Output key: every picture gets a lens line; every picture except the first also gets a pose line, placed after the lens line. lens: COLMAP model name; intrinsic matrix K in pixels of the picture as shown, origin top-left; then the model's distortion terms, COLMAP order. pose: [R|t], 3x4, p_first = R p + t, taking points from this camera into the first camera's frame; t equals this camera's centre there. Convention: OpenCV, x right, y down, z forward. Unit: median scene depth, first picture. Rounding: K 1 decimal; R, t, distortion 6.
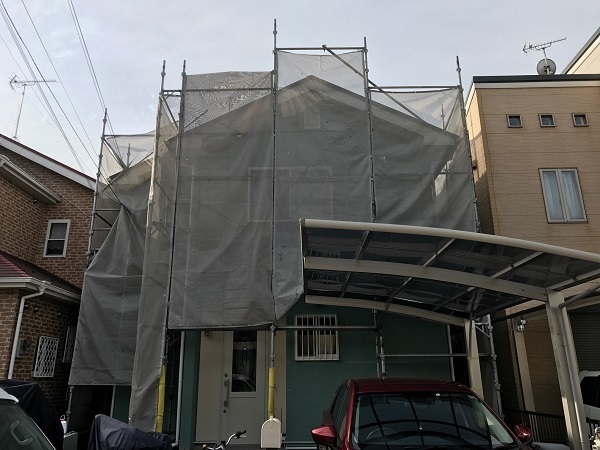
lens RADIAL K [[487.2, 0, 297.8], [0, 487.2, 220.1], [0, 0, 1]] dist [0.060927, -0.103942]
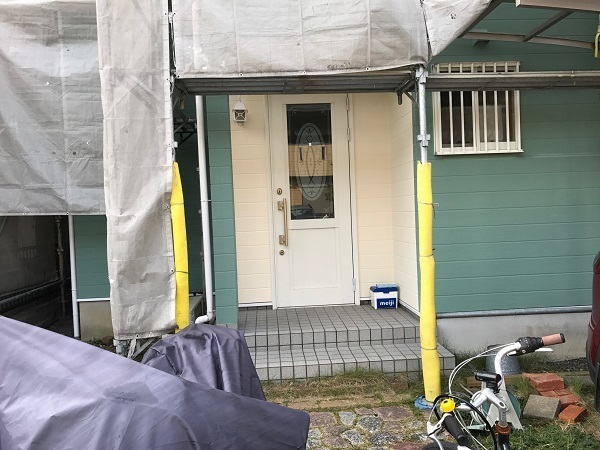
lens RADIAL K [[487.2, 0, 297.8], [0, 487.2, 220.1], [0, 0, 1]] dist [0.060927, -0.103942]
pose [[0.995971, -0.033179, 0.083316, -0.187758], [0.004530, 0.946469, 0.322762, 0.188488], [-0.089565, -0.321085, 0.942806, 0.524817]]
